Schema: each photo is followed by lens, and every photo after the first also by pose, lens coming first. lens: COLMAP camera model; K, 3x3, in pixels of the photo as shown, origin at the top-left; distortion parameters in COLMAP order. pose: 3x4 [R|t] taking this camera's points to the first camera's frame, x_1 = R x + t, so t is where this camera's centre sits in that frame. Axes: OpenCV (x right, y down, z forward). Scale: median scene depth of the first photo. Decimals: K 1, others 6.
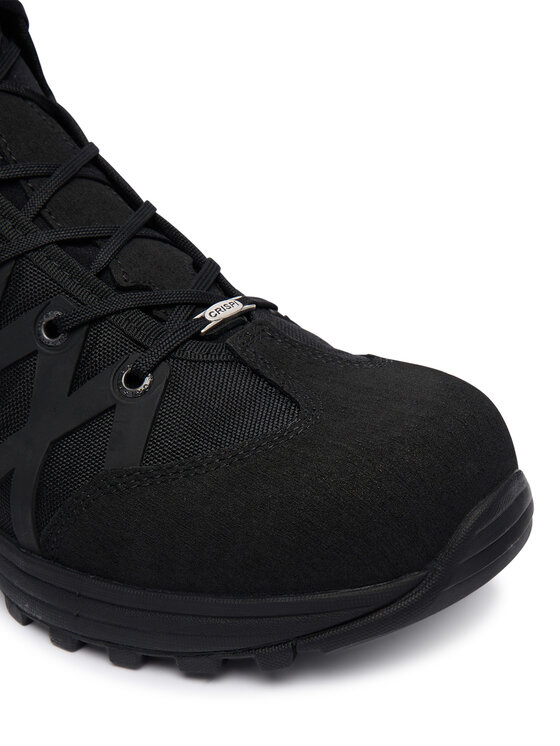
lens RADIAL K [[830.8, 0, 280.0], [0, 830.8, 373.0], [0, 0, 1]] dist [0.002406, -0.339618]
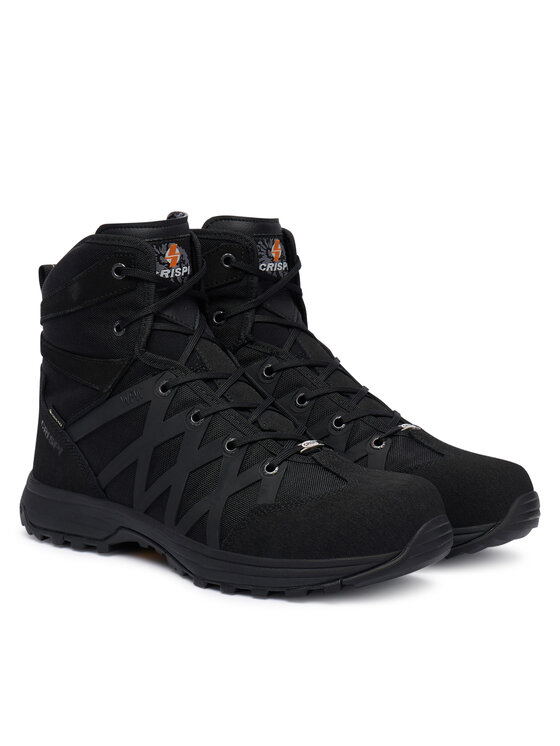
lens RADIAL K [[1587.8, 0, 280.0], [0, 1587.8, 373.0], [0, 0, 1]] dist [0.001624, -0.002935]
pose [[0.998079, 0.051763, 0.034046, -0.297968], [-0.038209, 0.946835, -0.319444, 1.068879], [-0.048772, 0.317529, 0.946993, -2.929307]]
